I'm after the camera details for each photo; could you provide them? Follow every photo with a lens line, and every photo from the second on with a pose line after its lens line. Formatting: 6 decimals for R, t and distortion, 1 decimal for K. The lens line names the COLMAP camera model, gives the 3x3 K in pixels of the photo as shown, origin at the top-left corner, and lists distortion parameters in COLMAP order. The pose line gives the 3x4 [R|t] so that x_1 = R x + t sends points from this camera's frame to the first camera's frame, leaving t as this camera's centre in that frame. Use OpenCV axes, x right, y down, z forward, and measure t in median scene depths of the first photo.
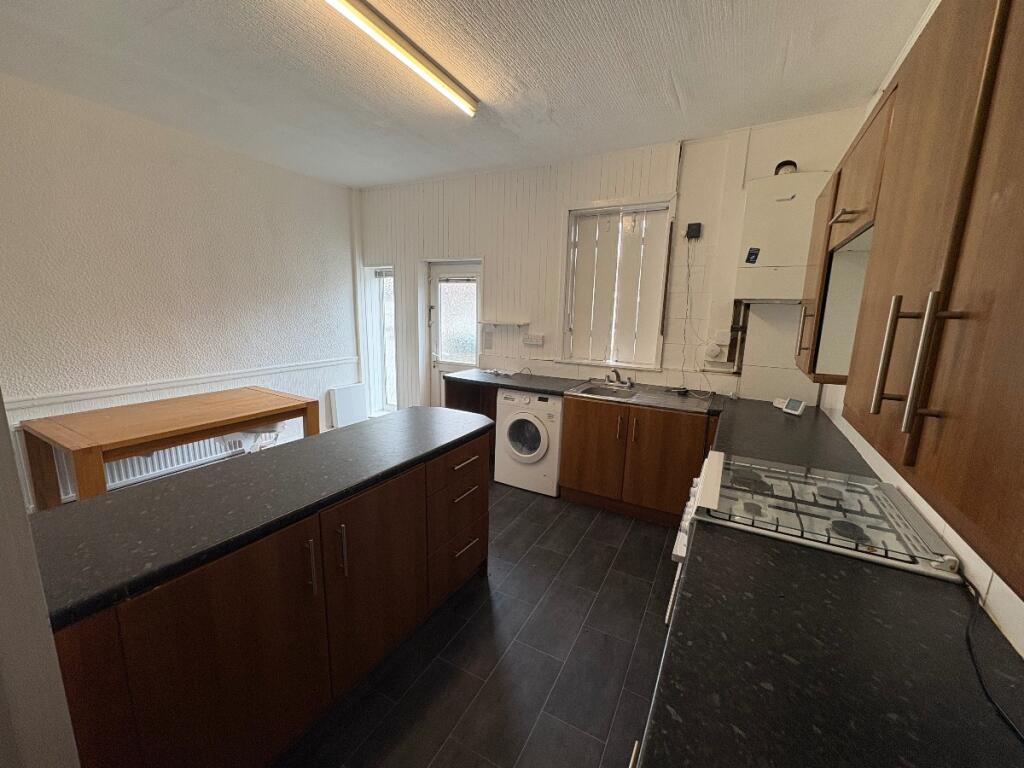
lens RADIAL K [[411.1, 0, 510.4], [0, 411.1, 384.4], [0, 0, 1]] dist [0.002744, 0.000372]
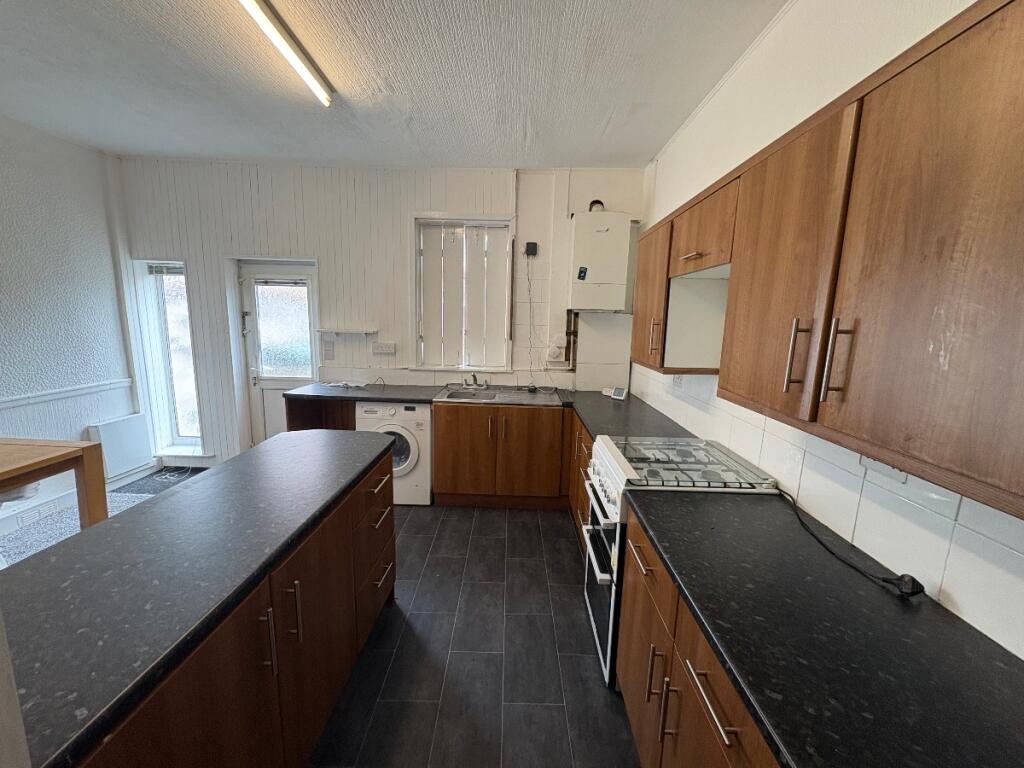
lens RADIAL K [[411.1, 0, 509.8], [0, 411.1, 384.8], [0, 0, 1]] dist [0.002744, 0.000372]
pose [[0.882191, -0.078778, 0.464256, -0.163488], [0.082356, 0.996523, 0.012601, -0.013465], [-0.463635, 0.027118, 0.885611, 0.019869]]
